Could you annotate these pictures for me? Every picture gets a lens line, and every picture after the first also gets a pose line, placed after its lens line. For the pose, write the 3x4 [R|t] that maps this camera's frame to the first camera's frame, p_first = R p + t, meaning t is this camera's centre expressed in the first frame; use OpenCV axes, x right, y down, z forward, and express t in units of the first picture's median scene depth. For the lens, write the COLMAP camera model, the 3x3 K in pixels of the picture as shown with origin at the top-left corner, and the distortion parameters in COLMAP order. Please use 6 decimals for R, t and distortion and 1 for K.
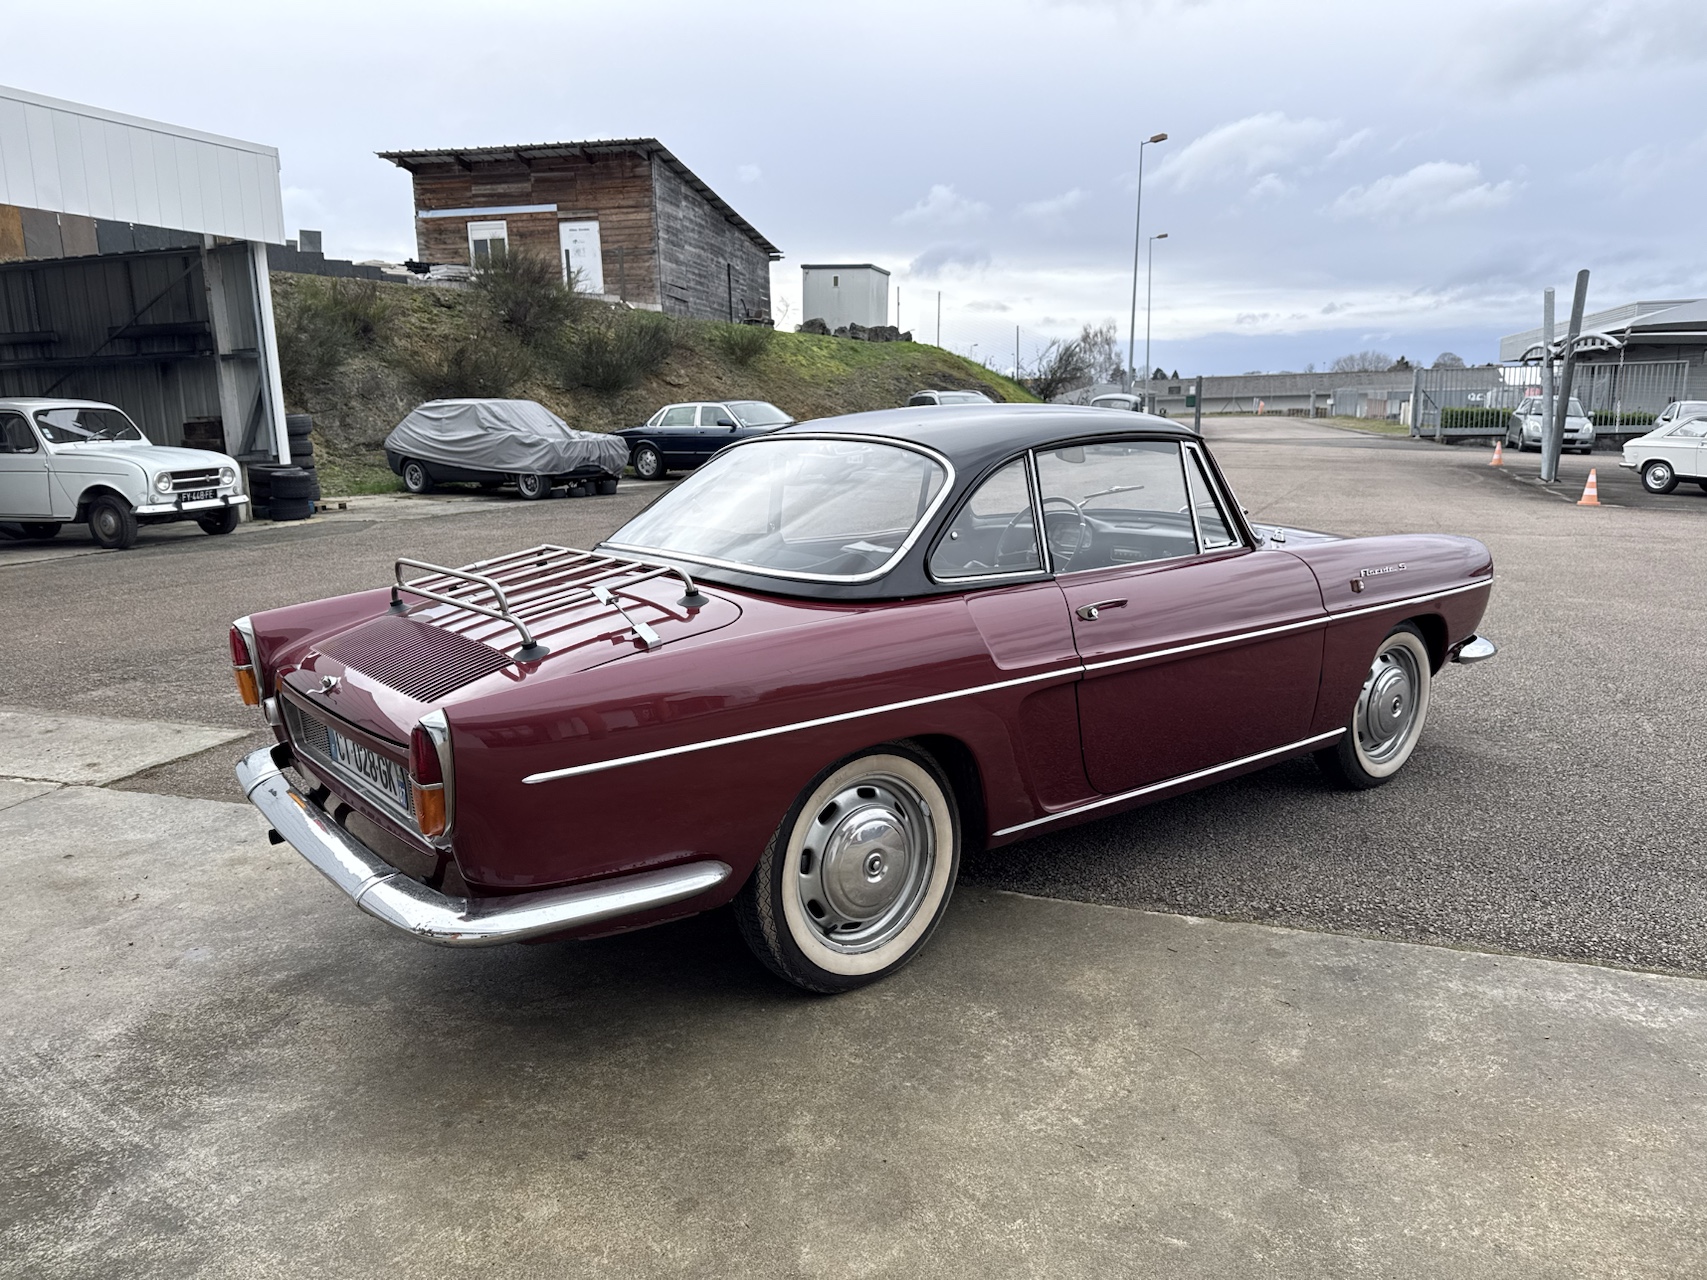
lens RADIAL K [[1231.9, 0, 853.5], [0, 1231.9, 640.0], [0, 0, 1]] dist [0.013692, -0.000539]
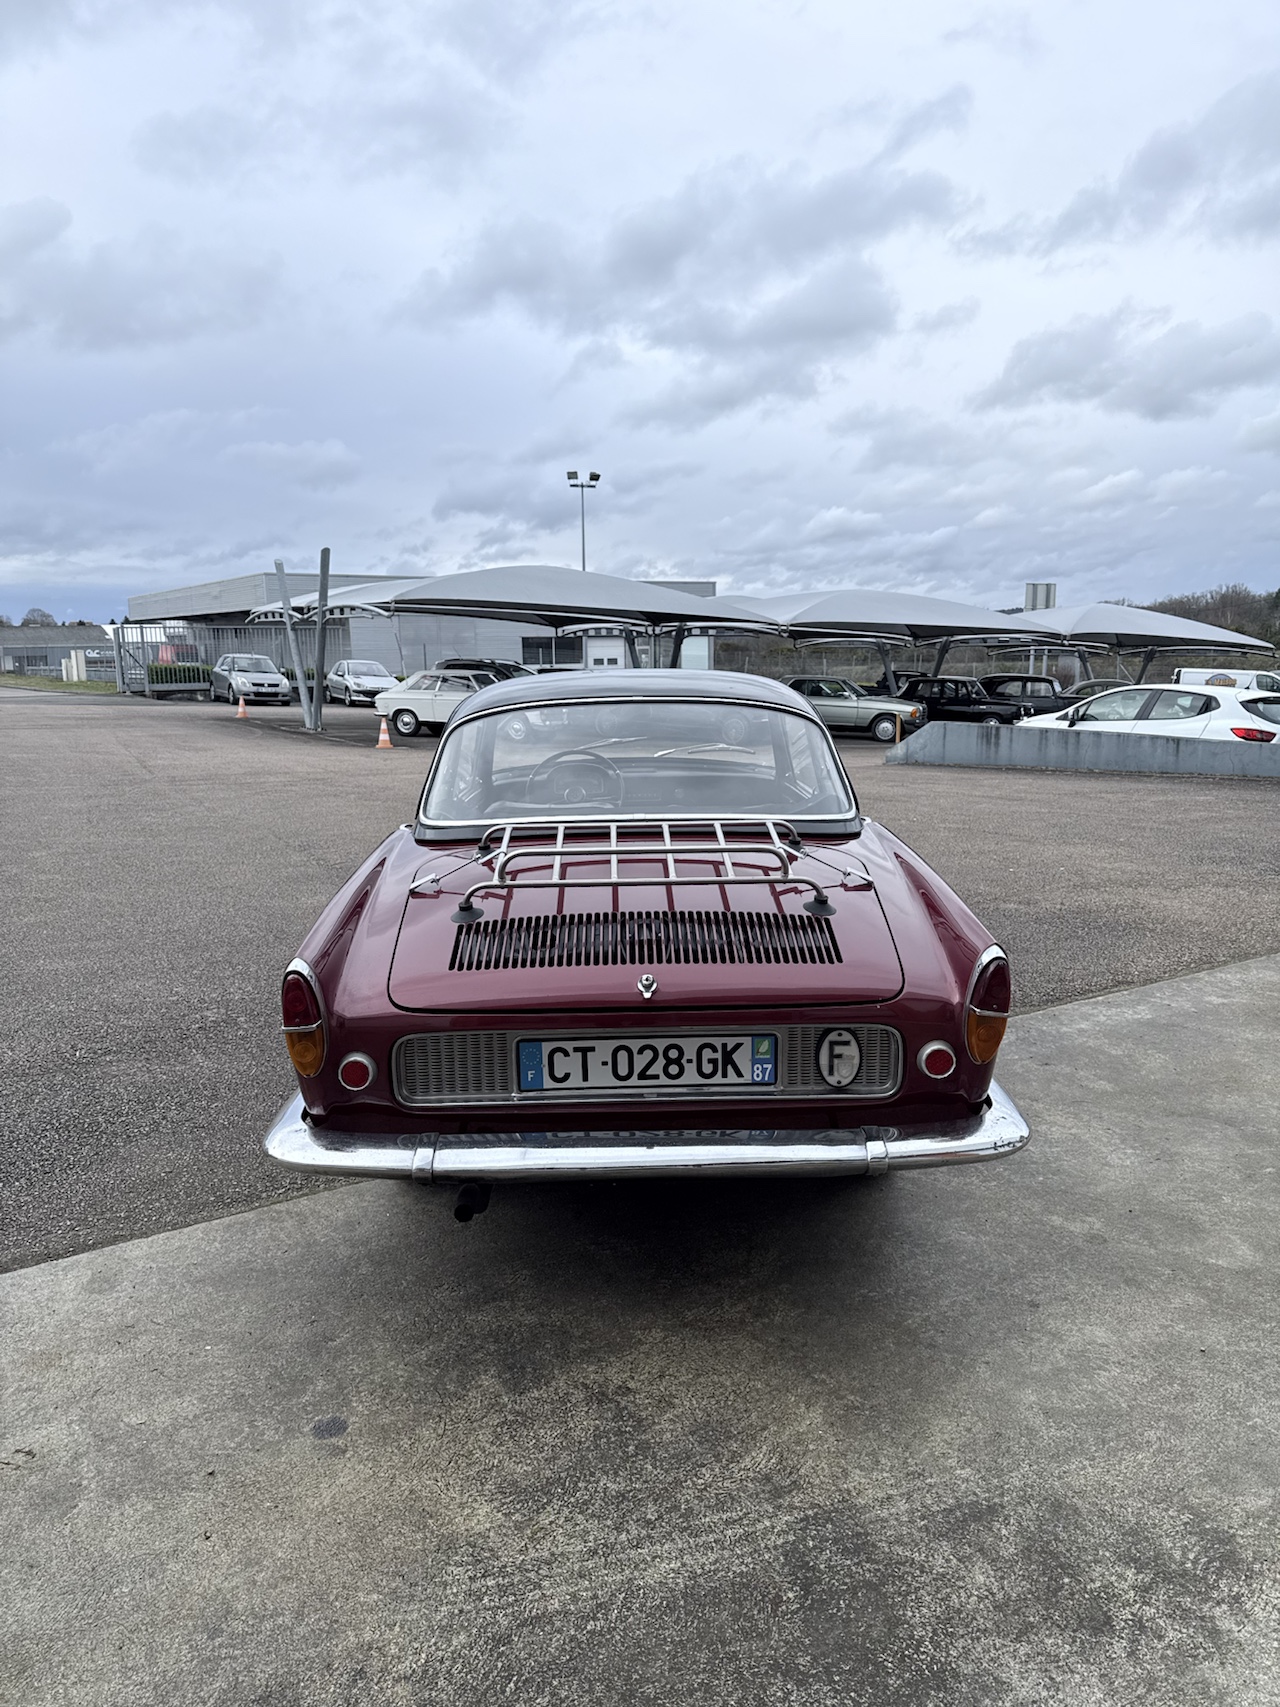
lens RADIAL K [[1231.9, 0, 640.0], [0, 1231.9, 853.5], [0, 0, 1]] dist [0.013692, -0.000539]
pose [[0.591308, -0.117921, 0.797777, -1.102429], [0.143447, 0.988856, 0.039843, -0.094277], [-0.793585, 0.090879, 0.601634, 0.445158]]
